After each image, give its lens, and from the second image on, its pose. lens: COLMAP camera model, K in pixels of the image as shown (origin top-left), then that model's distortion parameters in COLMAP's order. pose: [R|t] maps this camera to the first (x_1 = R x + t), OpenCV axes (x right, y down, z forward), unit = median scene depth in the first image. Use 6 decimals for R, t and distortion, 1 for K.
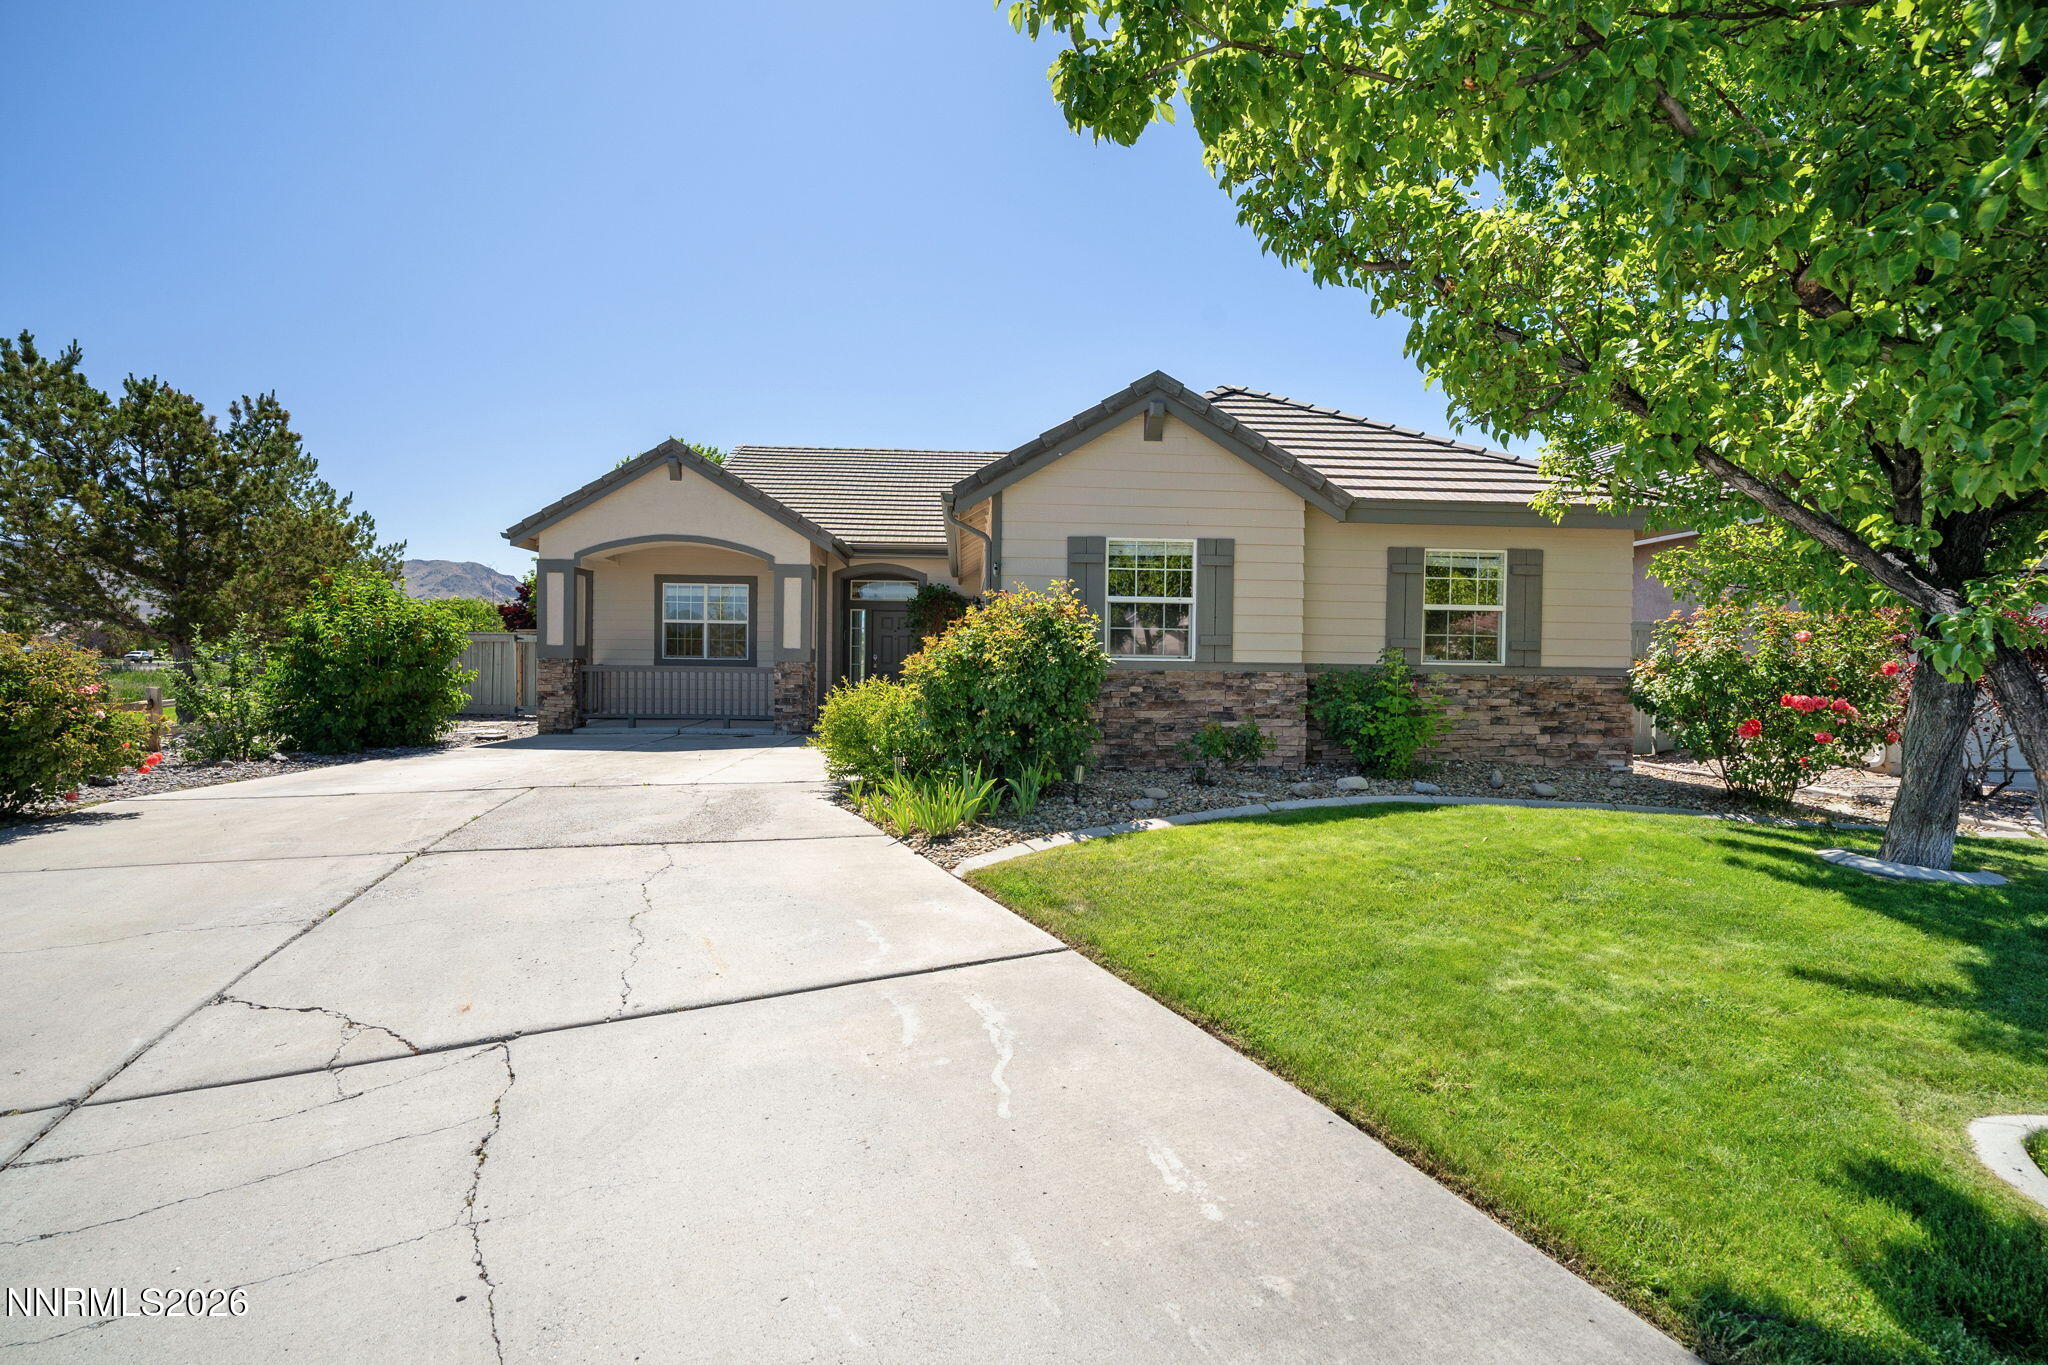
lens RADIAL K [[953.3, 0, 1030.8], [0, 953.3, 663.6], [0, 0, 1]] dist [-0.017786, 0.000160]
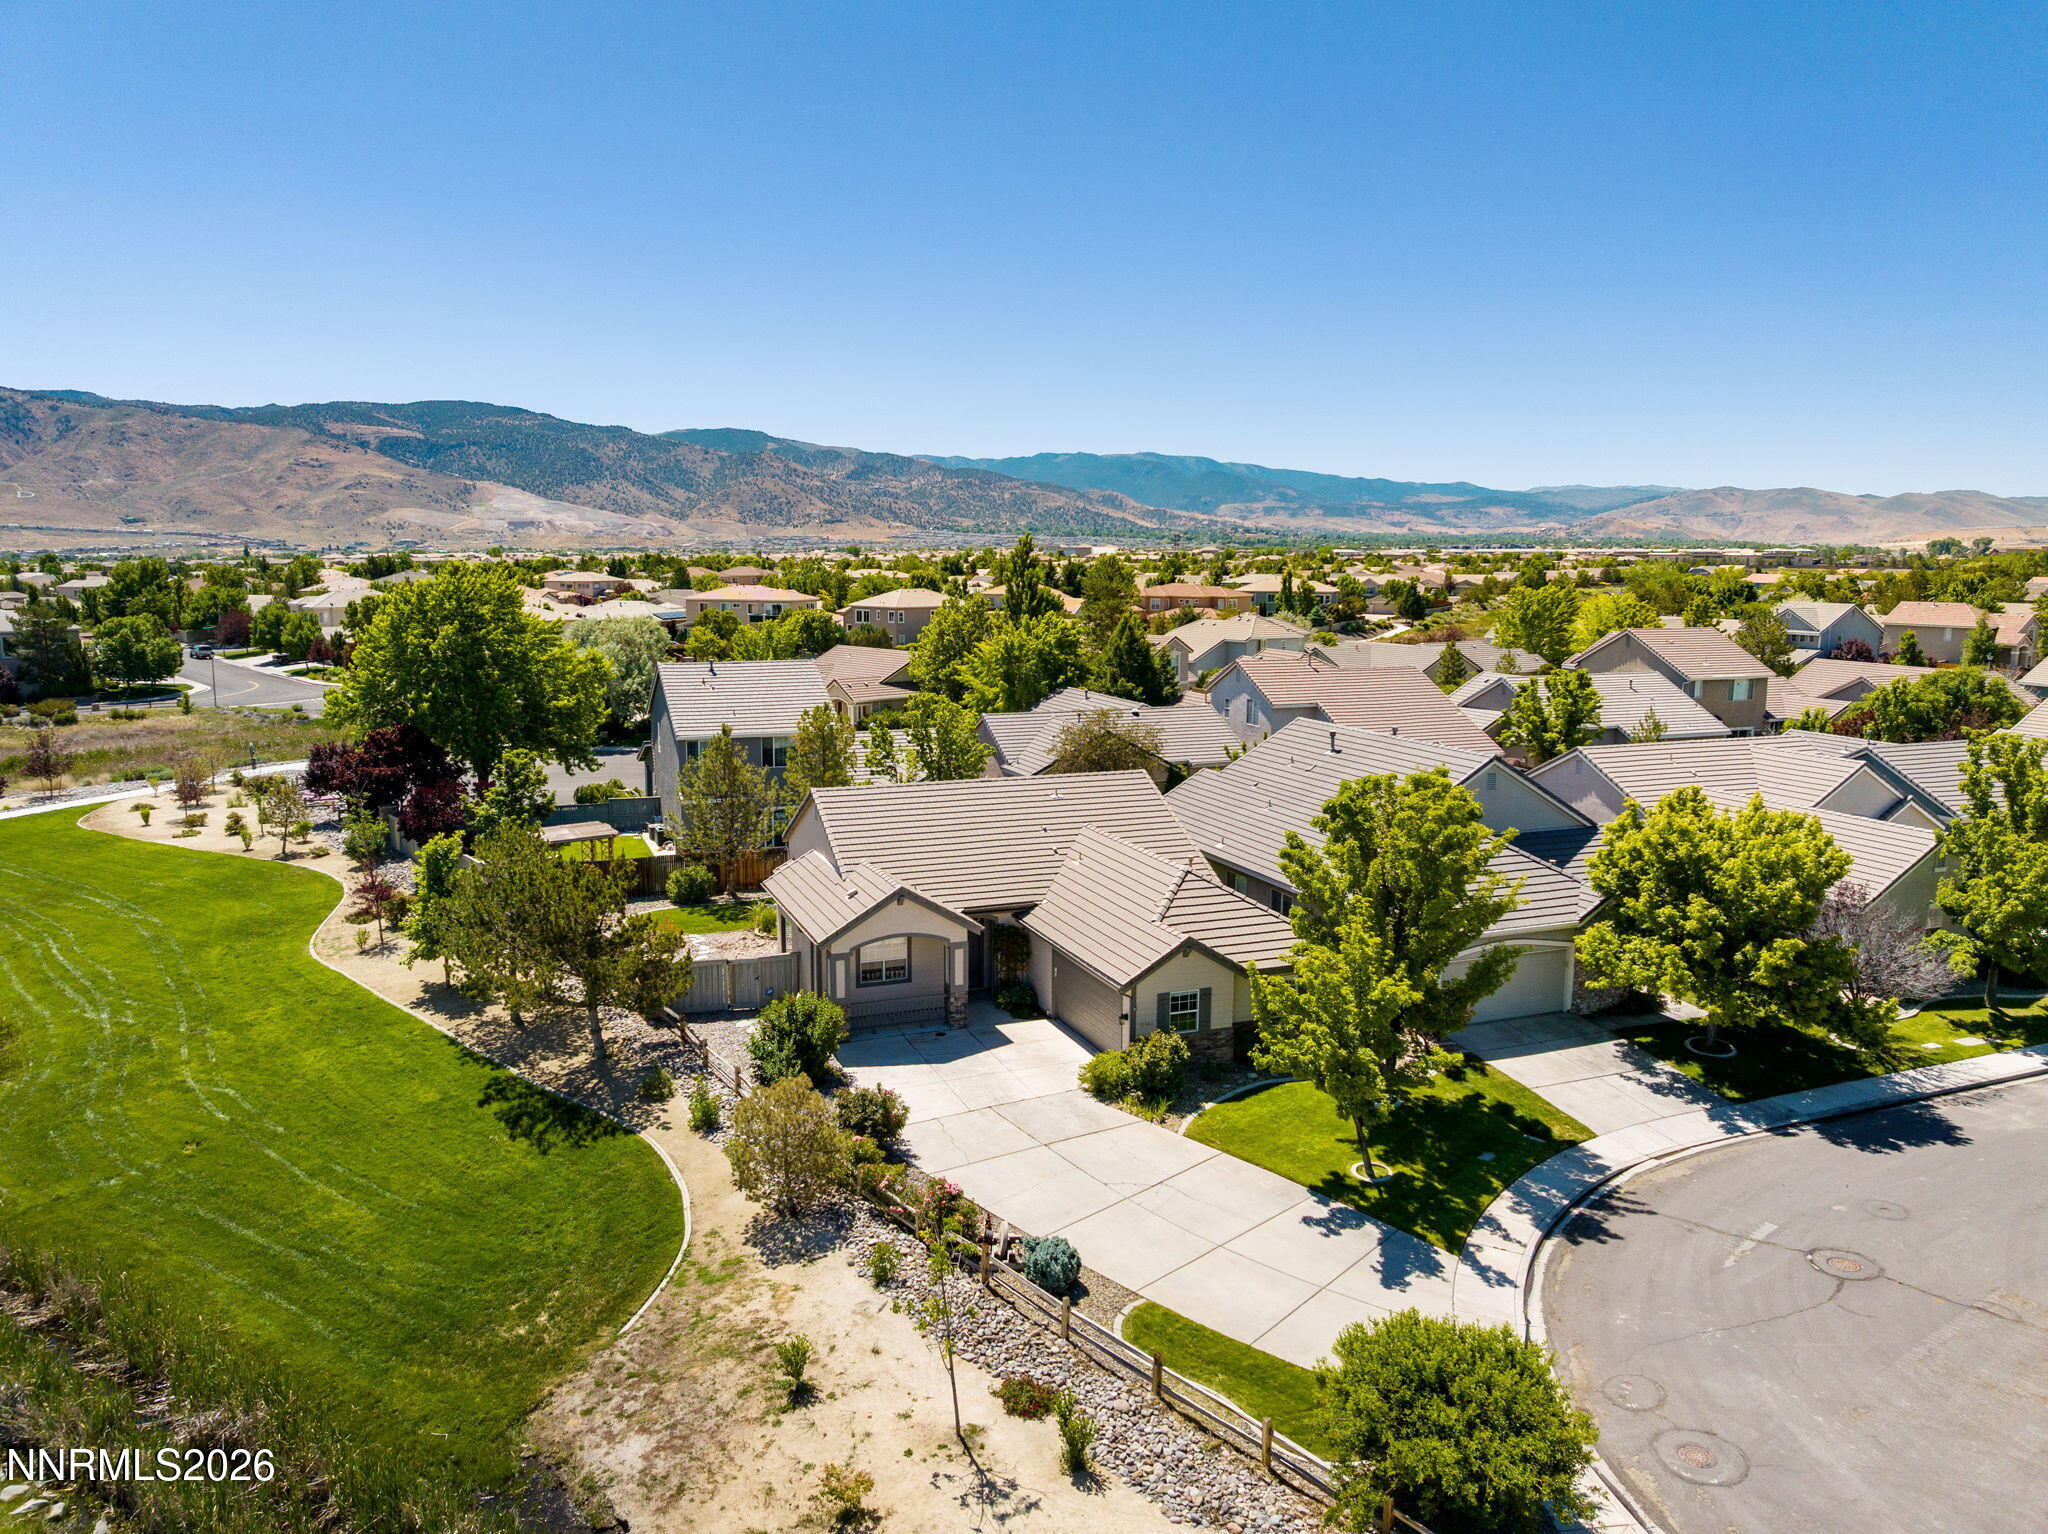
lens RADIAL K [[1440.1, 0, 1072.3], [0, 1440.1, 768.6], [0, 0, 1]] dist [-0.032082, -0.007986]
pose [[0.946252, -0.050598, 0.319447, -1.234794], [0.002036, 0.988599, 0.150557, -1.160812], [-0.323423, -0.141815, 0.935567, -2.266759]]
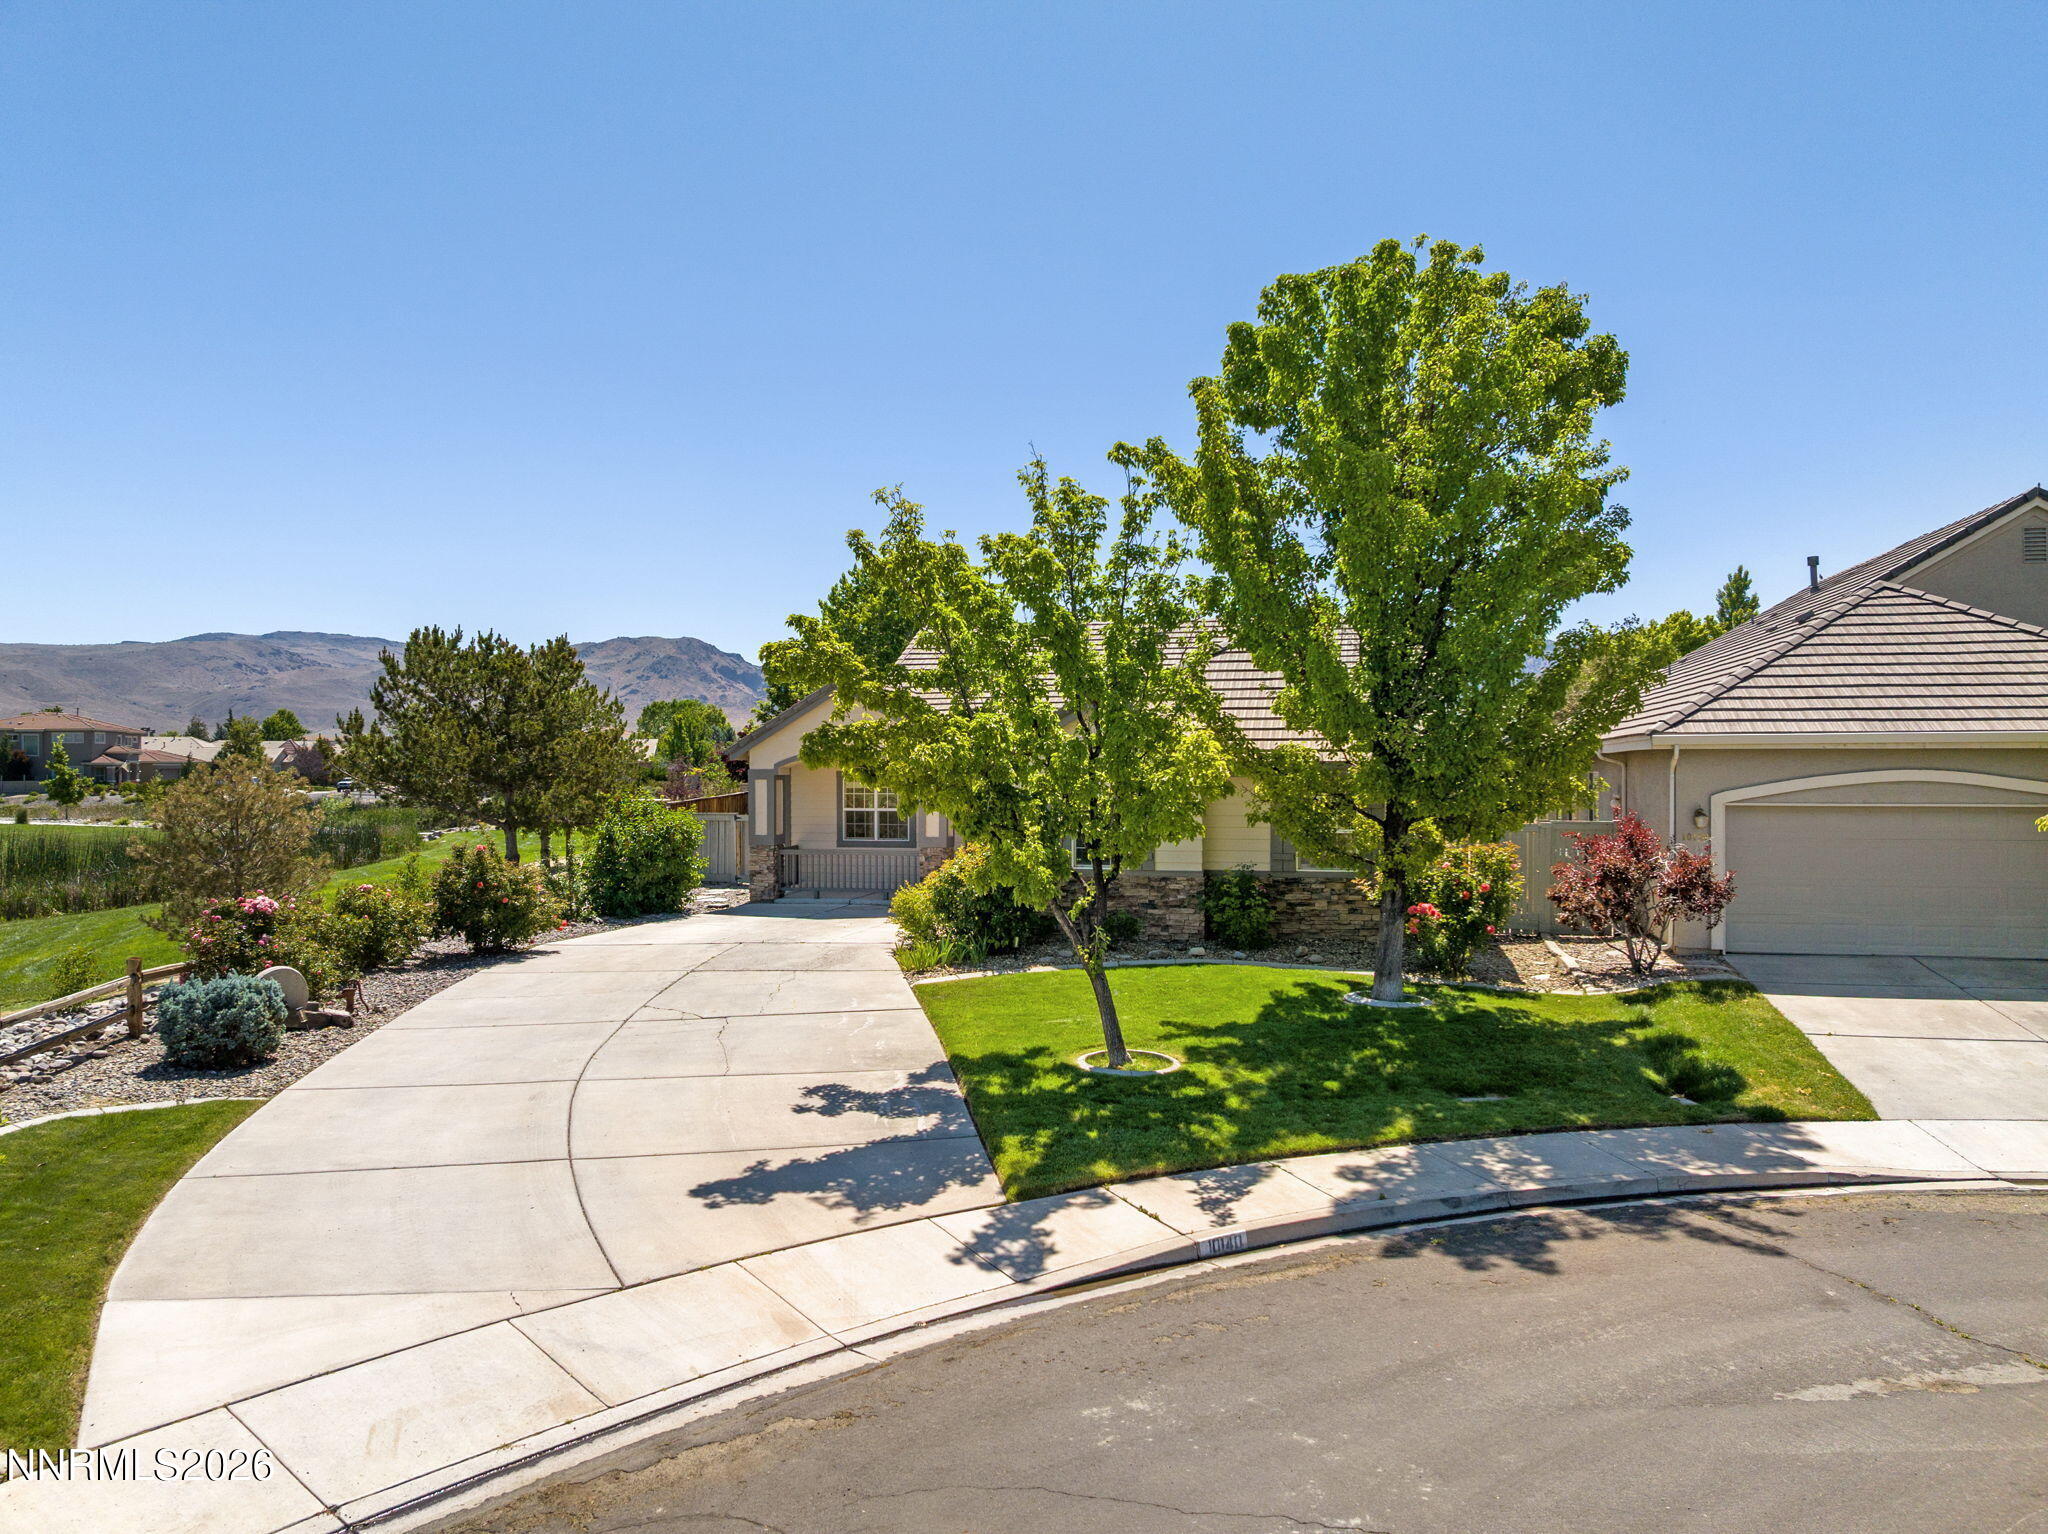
lens RADIAL K [[1467.8, 0, 1045.1], [0, 1467.8, 769.5], [0, 0, 1]] dist [-0.030873, -0.012788]
pose [[0.956729, -0.012050, -0.290732, 0.592472], [0.012513, 0.999922, -0.000268, -0.133924], [0.290713, -0.003381, 0.956804, -1.051898]]
